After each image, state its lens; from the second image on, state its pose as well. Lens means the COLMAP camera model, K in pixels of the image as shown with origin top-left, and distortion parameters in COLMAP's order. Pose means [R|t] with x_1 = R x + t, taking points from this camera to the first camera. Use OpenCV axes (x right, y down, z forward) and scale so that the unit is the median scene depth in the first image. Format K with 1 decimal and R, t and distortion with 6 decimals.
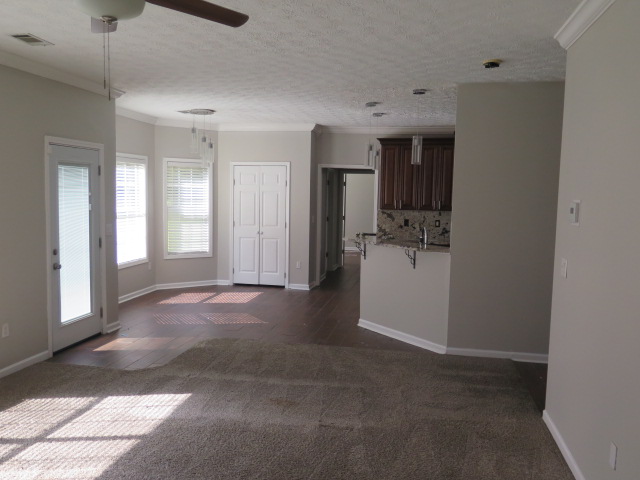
lens RADIAL K [[537.7, 0, 316.8], [0, 537.7, 242.2], [0, 0, 1]] dist [-0.028356, 0.013941]
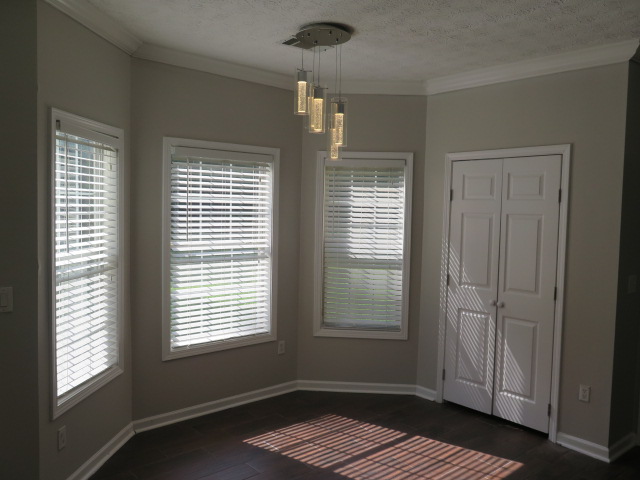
lens RADIAL K [[537.7, 0, 320.6], [0, 537.7, 238.6], [0, 0, 1]] dist [-0.028356, 0.013941]
pose [[0.792898, 0.032252, -0.608501, 0.059951], [-0.062289, 0.997657, -0.028288, -0.060889], [0.606163, 0.060332, 0.793049, 0.650085]]
